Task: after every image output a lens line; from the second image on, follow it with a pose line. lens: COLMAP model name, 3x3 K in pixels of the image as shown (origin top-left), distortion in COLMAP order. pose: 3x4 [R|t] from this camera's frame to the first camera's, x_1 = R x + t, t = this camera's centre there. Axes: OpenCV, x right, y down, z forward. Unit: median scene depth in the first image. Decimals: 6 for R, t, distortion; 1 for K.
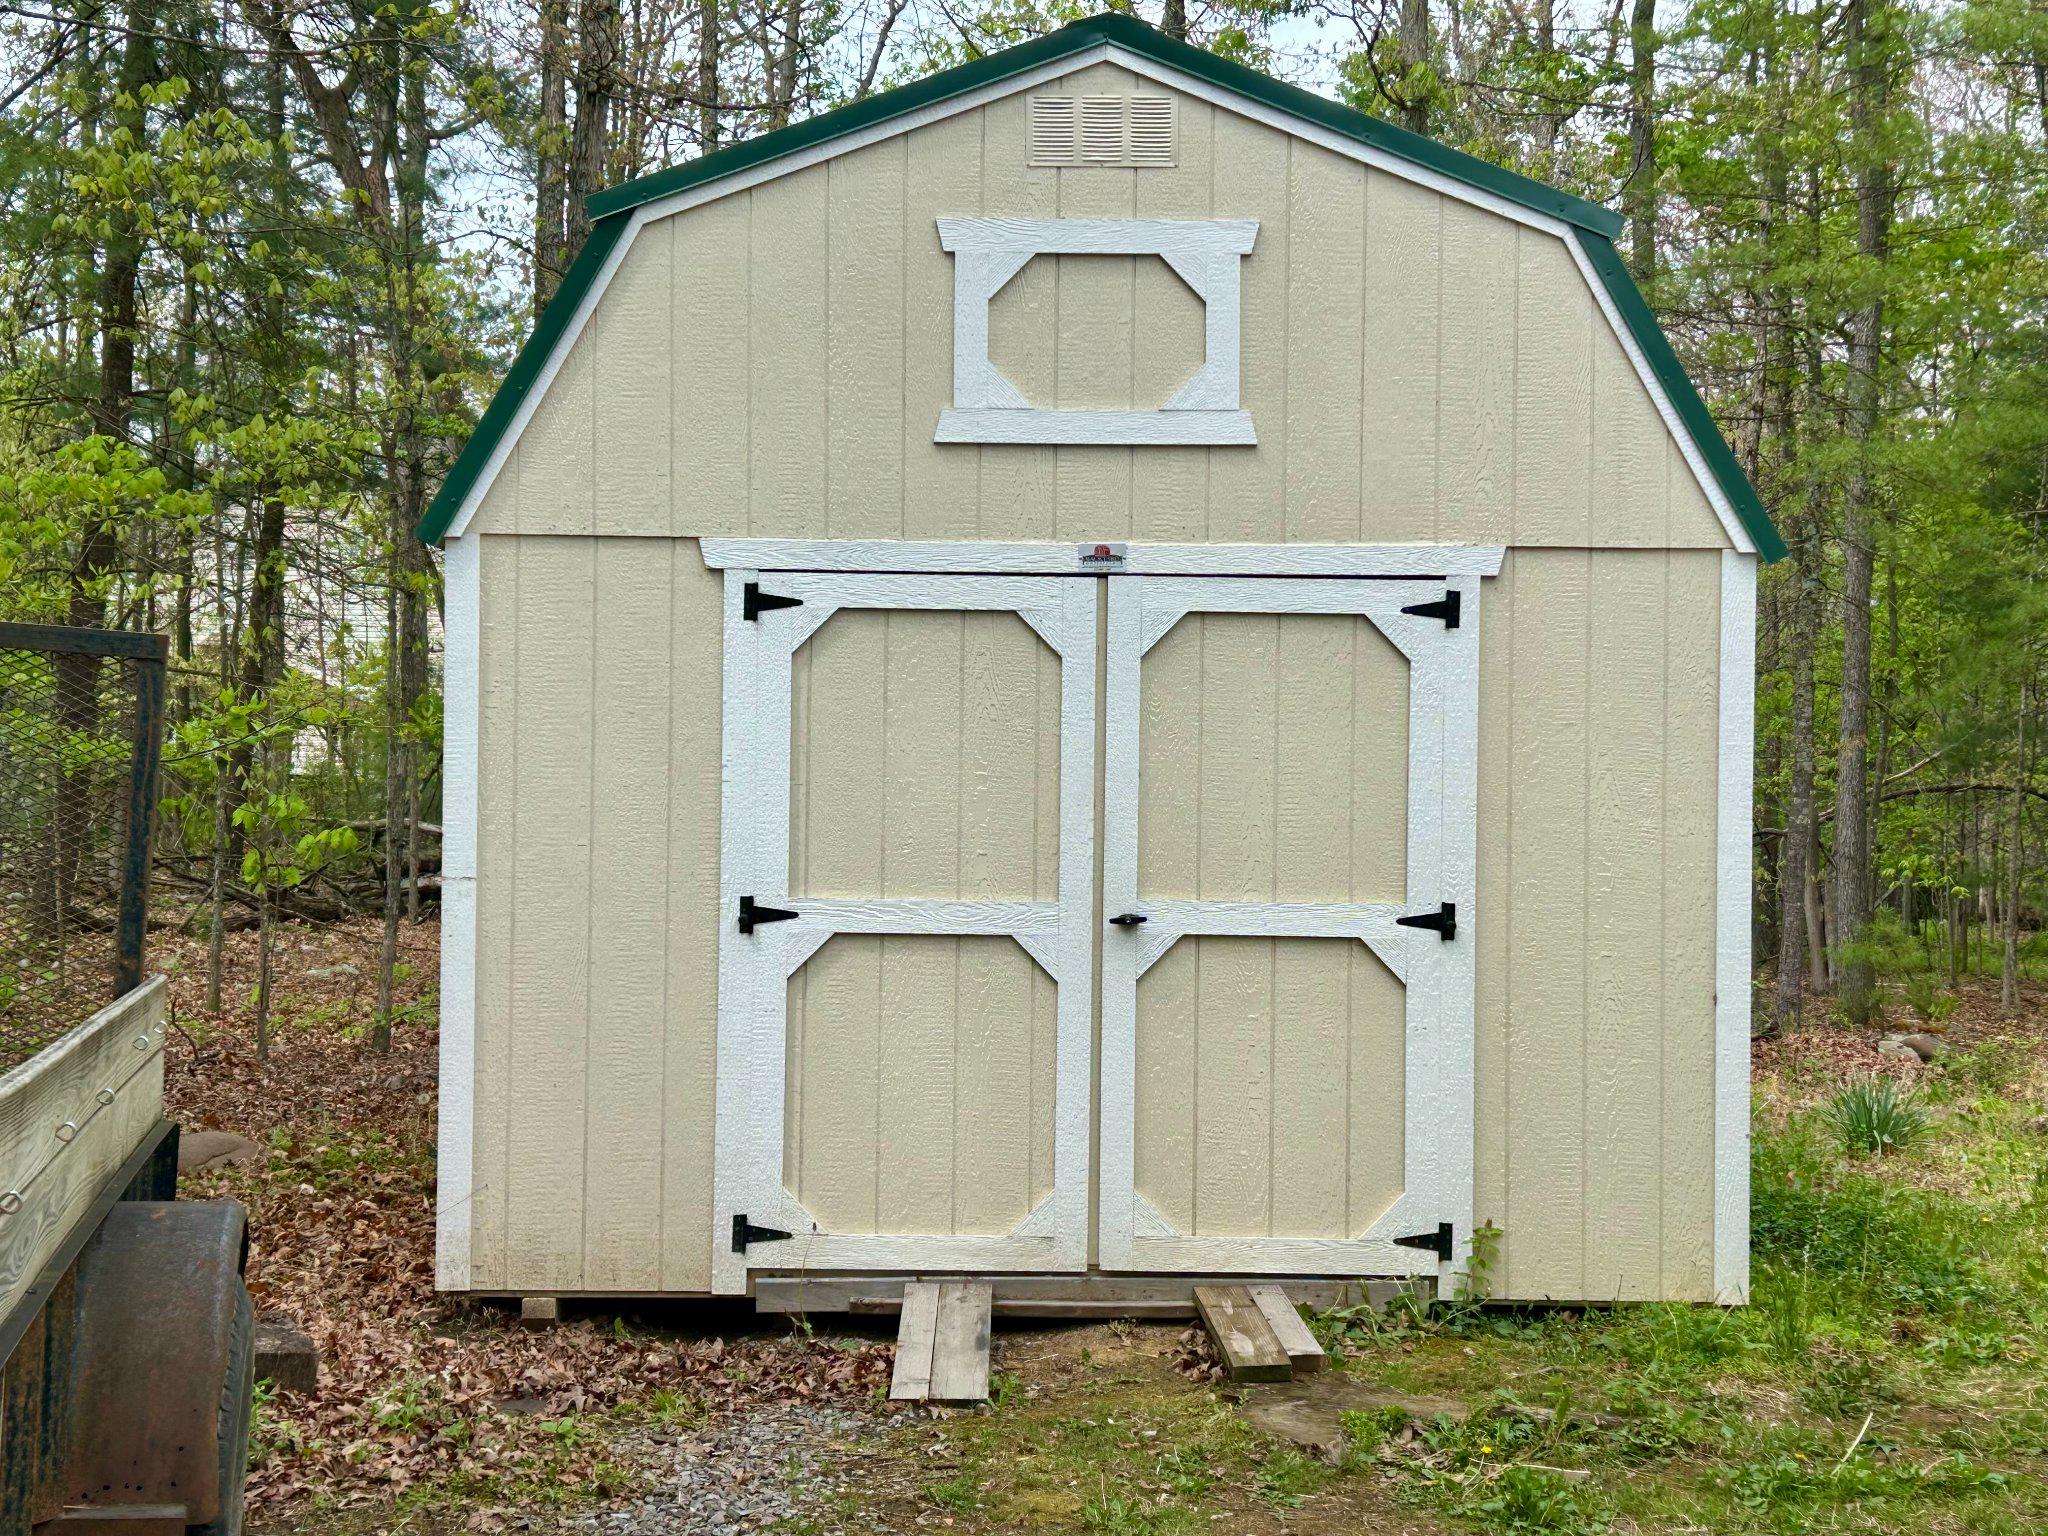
lens RADIAL K [[2738.1, 0, 1023.0], [0, 2738.1, 766.1], [0, 0, 1]] dist [0.015525, 0.000000]
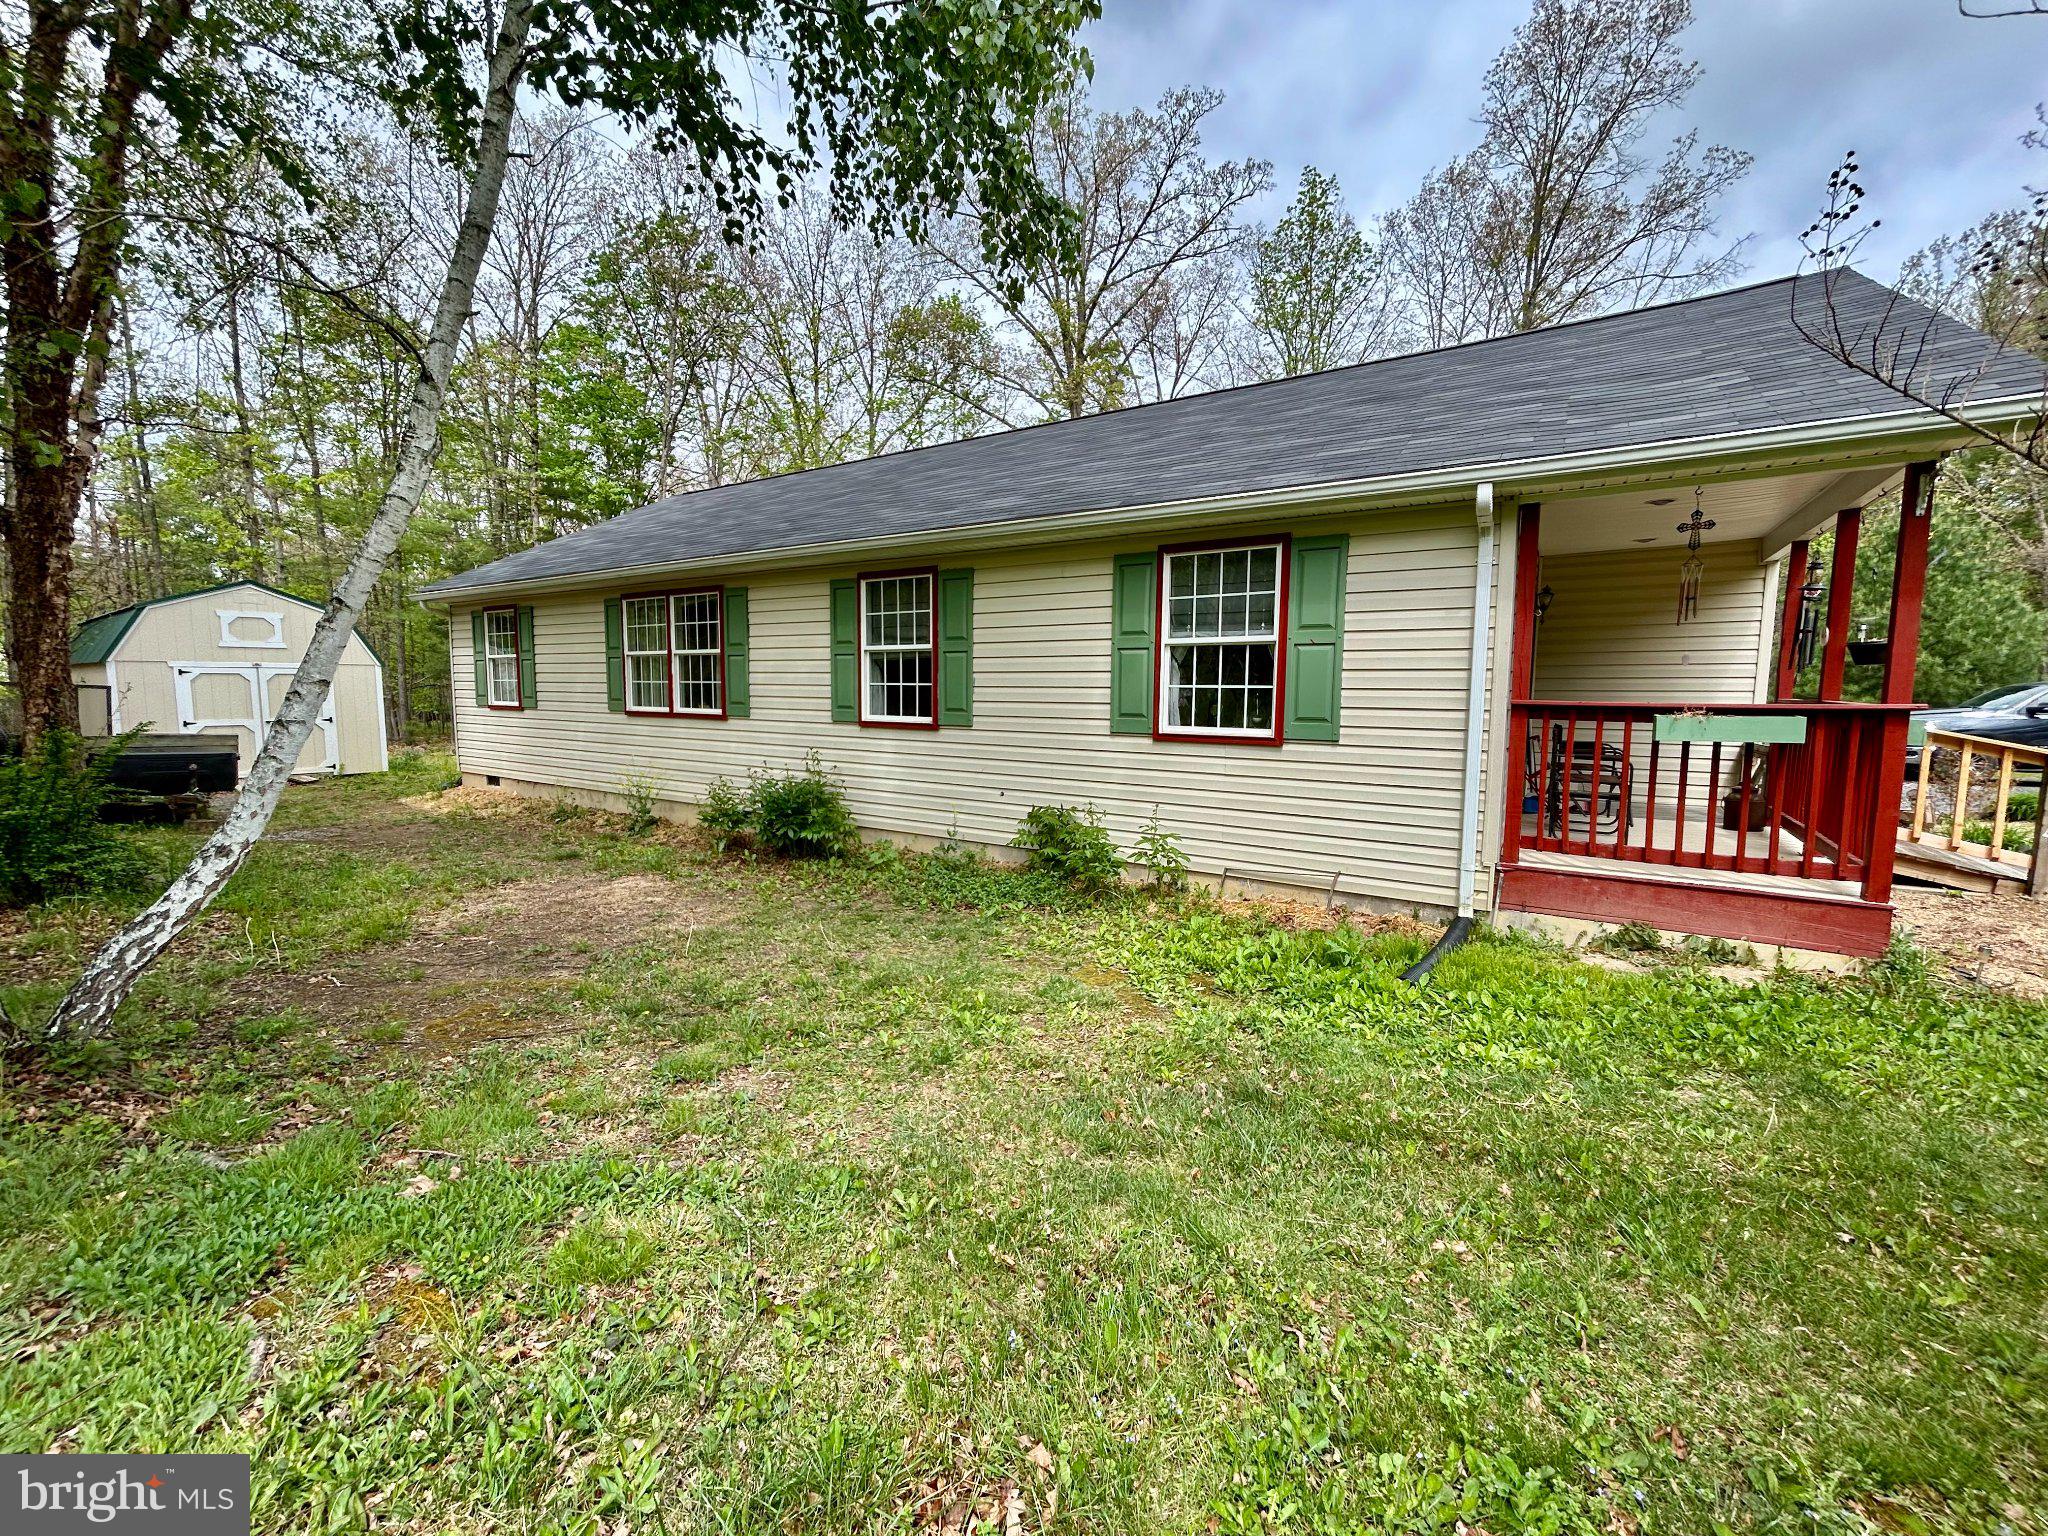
lens RADIAL K [[827.7, 0, 1032.0], [0, 827.7, 768.4], [0, 0, 1]] dist [0.001517, -0.000705]
pose [[0.598206, -0.086553, 0.796654, -0.452076], [0.005555, 0.994574, 0.103885, -0.027770], [-0.801323, -0.057719, 0.595441, -1.628284]]
